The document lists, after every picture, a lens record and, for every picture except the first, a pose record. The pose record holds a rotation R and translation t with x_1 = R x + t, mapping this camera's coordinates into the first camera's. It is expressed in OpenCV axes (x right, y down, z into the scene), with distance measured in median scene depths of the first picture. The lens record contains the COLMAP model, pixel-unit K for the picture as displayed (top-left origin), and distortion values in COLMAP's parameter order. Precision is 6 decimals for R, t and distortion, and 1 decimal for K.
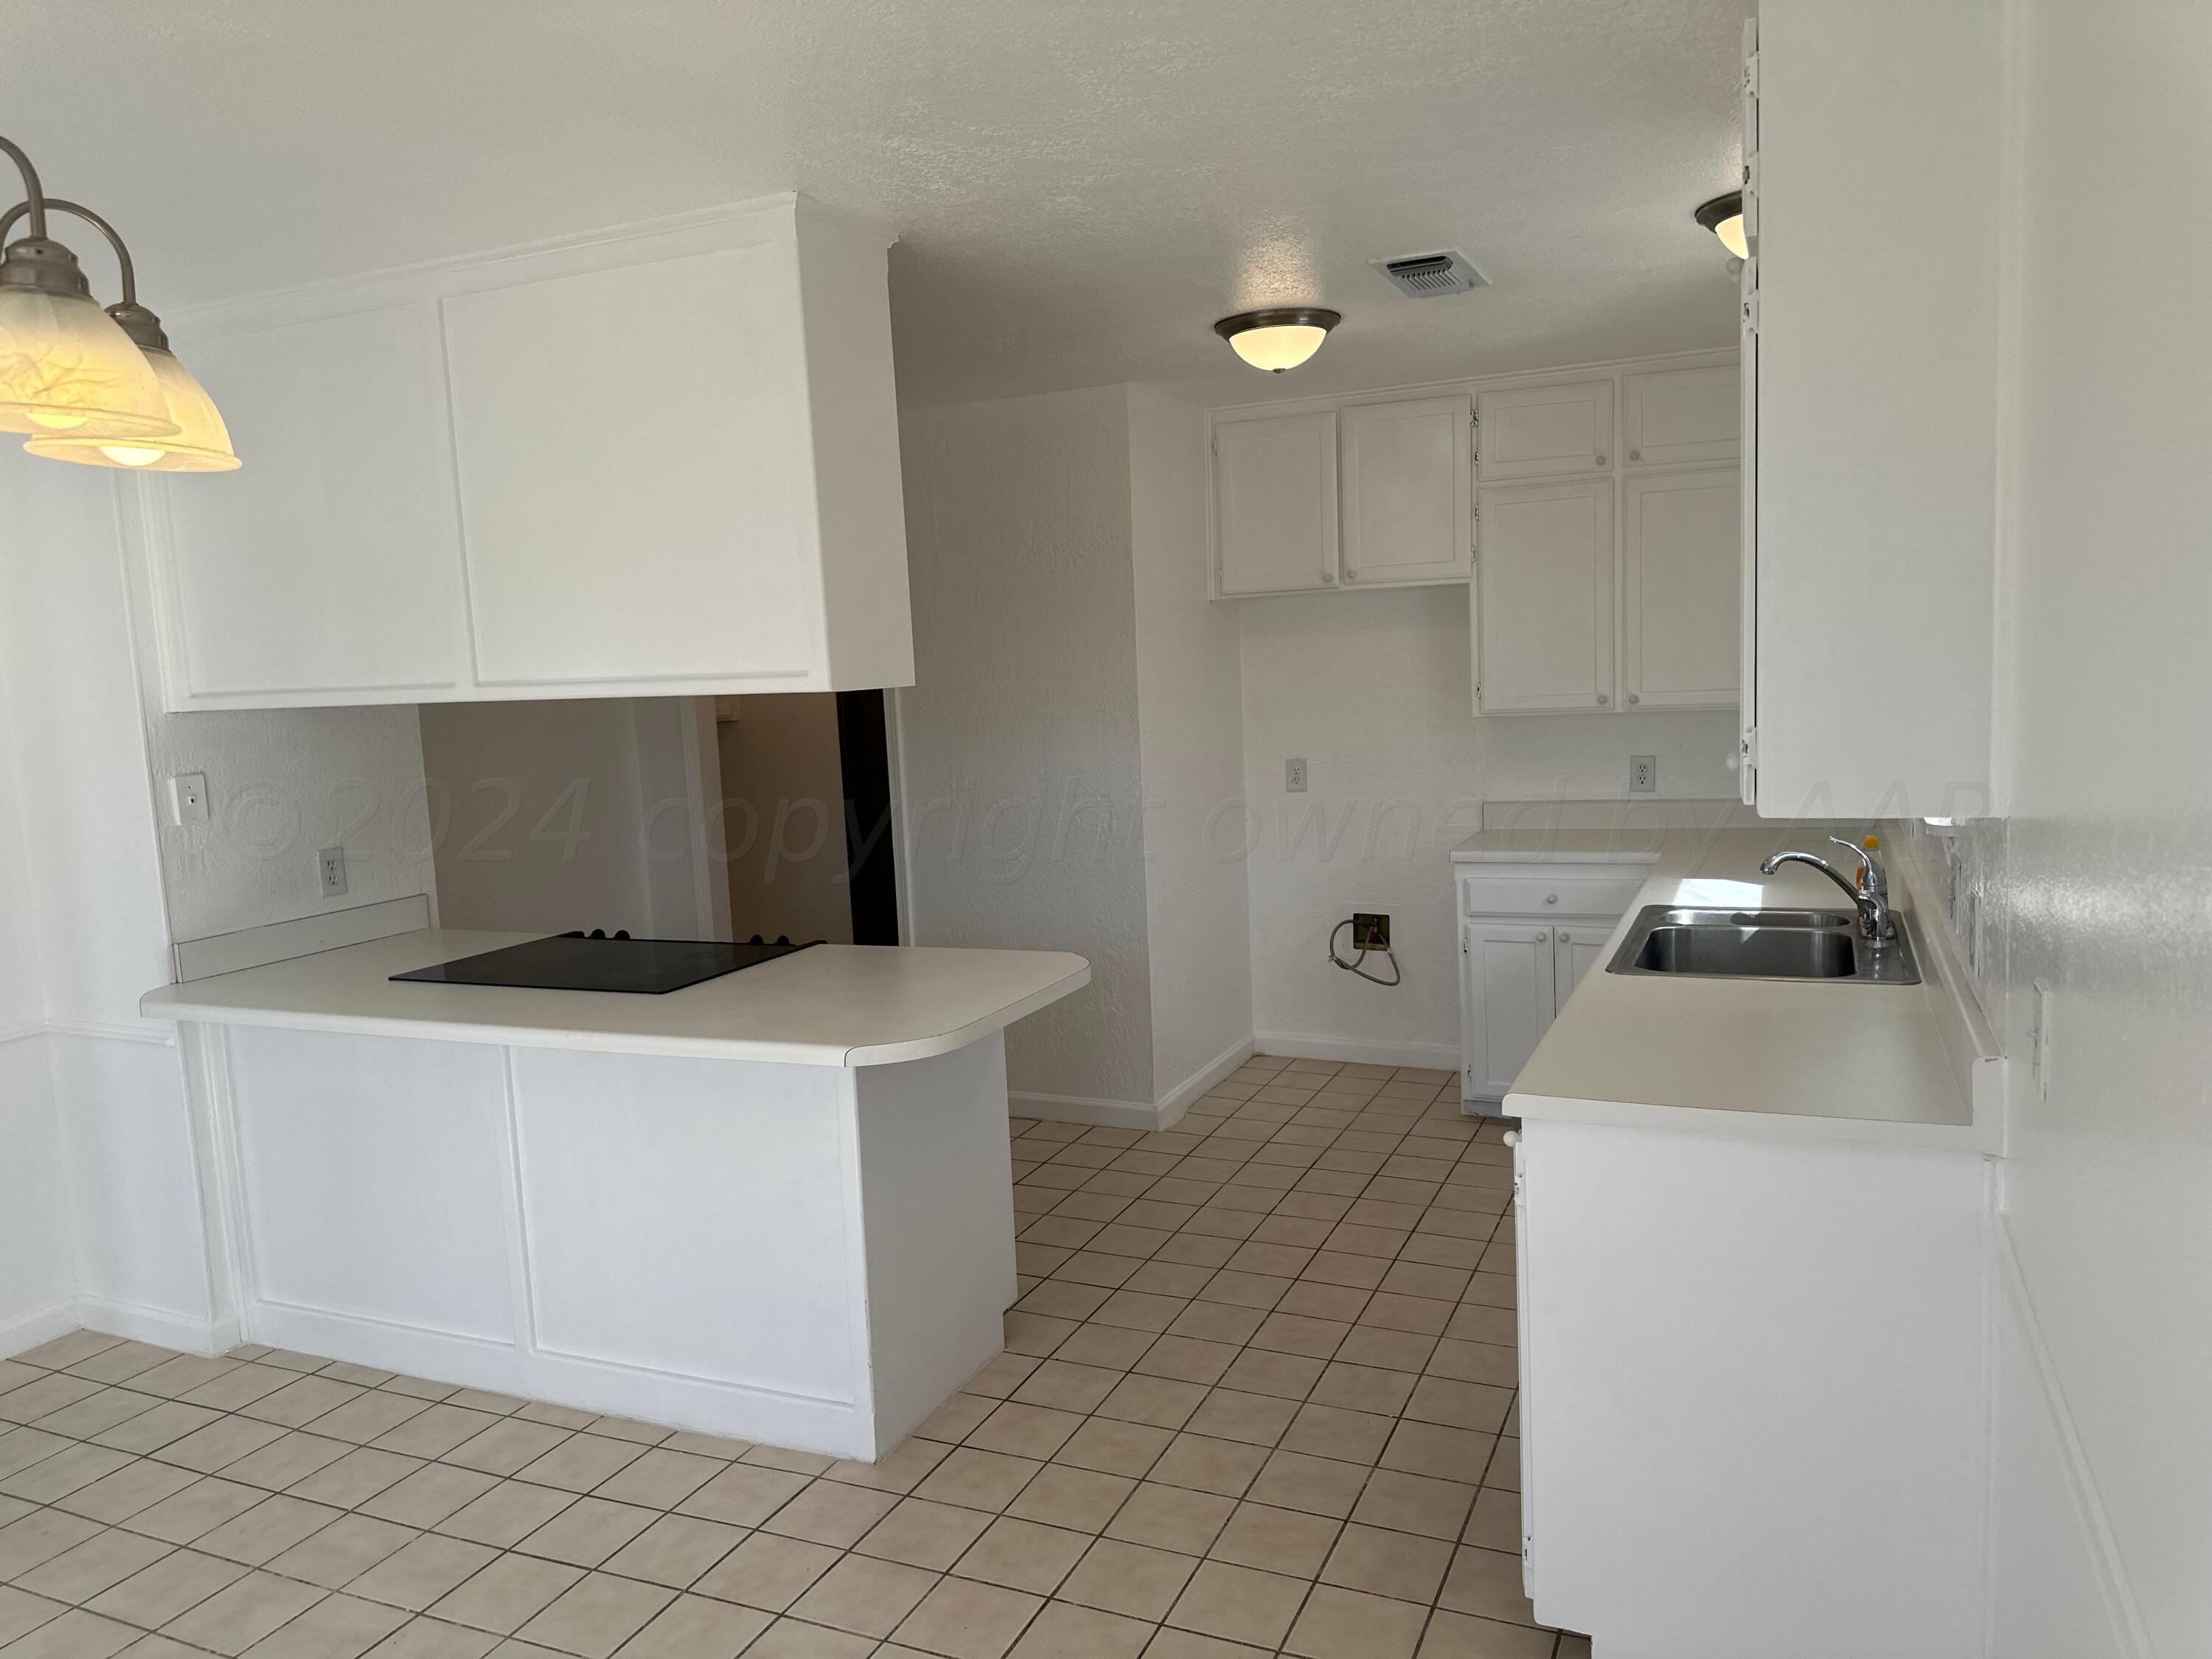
lens RADIAL K [[1547.5, 0, 1102.8], [0, 1547.5, 835.4], [0, 0, 1]] dist [0.006791, -0.000735]
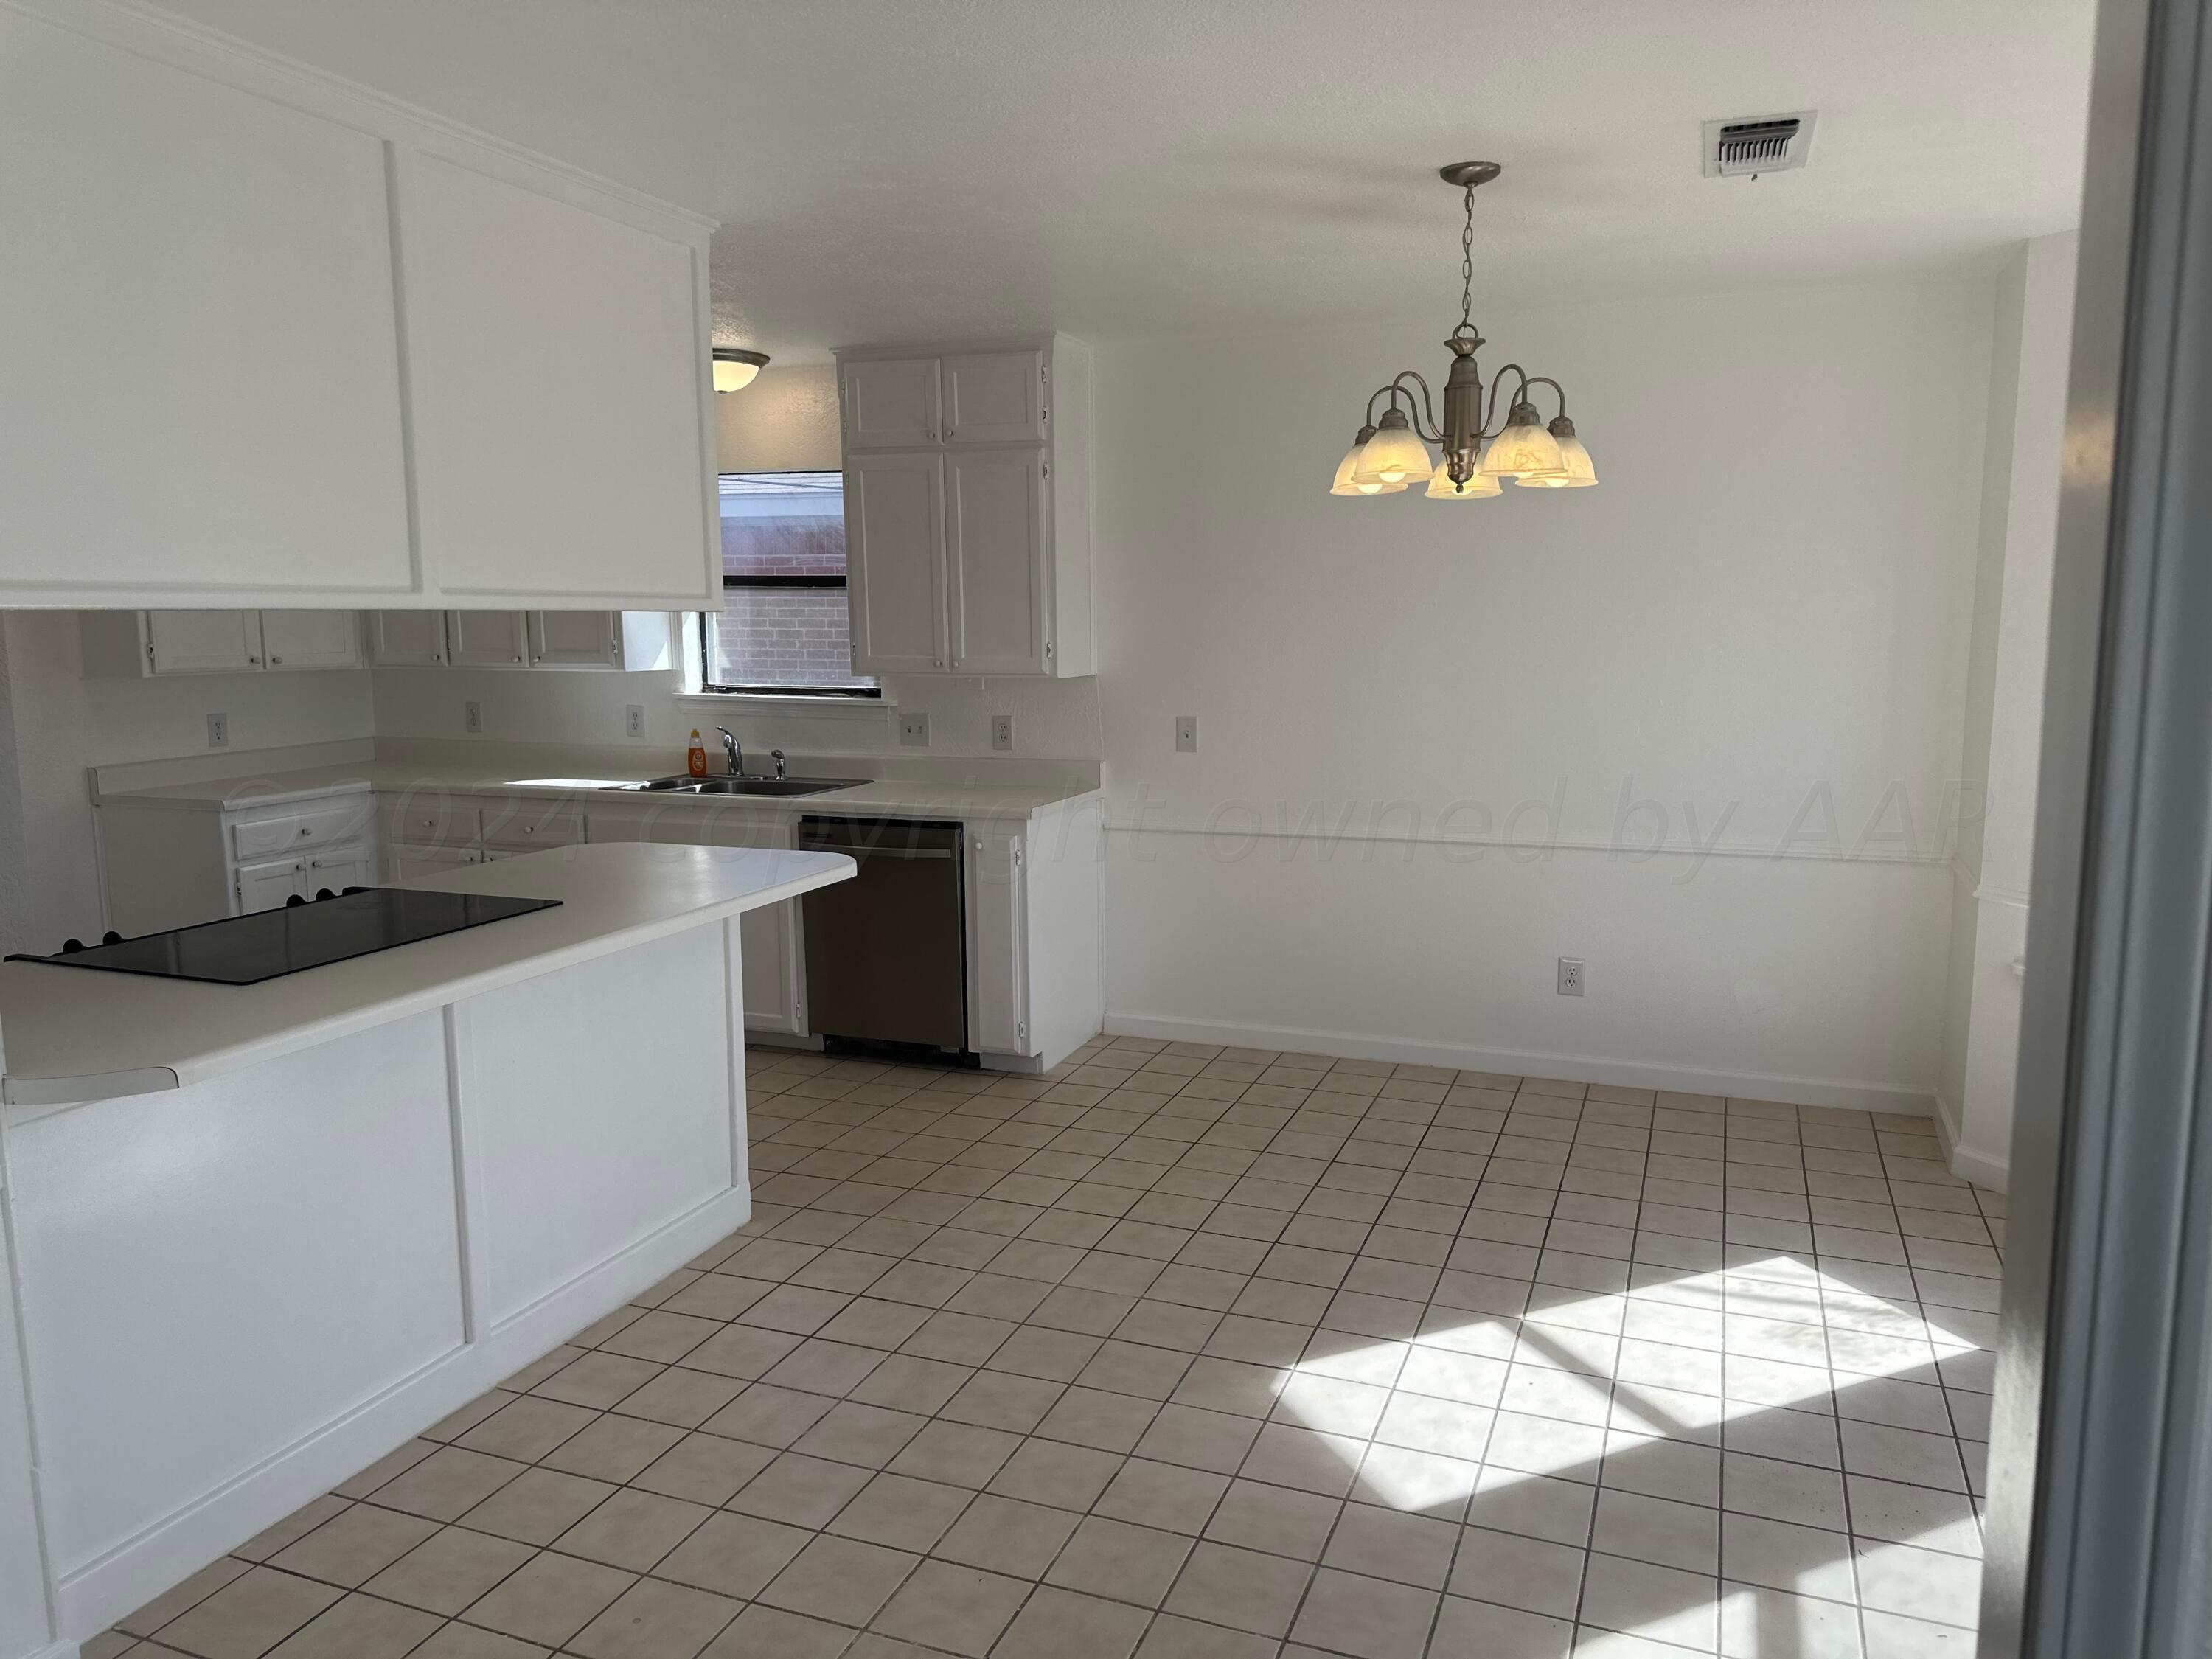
lens RADIAL K [[1547.5, 0, 1104.2], [0, 1547.5, 815.5], [0, 0, 1]] dist [0.006791, -0.000735]
pose [[-0.041315, -0.085626, 0.995470, -1.187801], [0.120441, 0.988629, 0.090036, -0.003689], [-0.991860, 0.123616, -0.030532, 0.599633]]
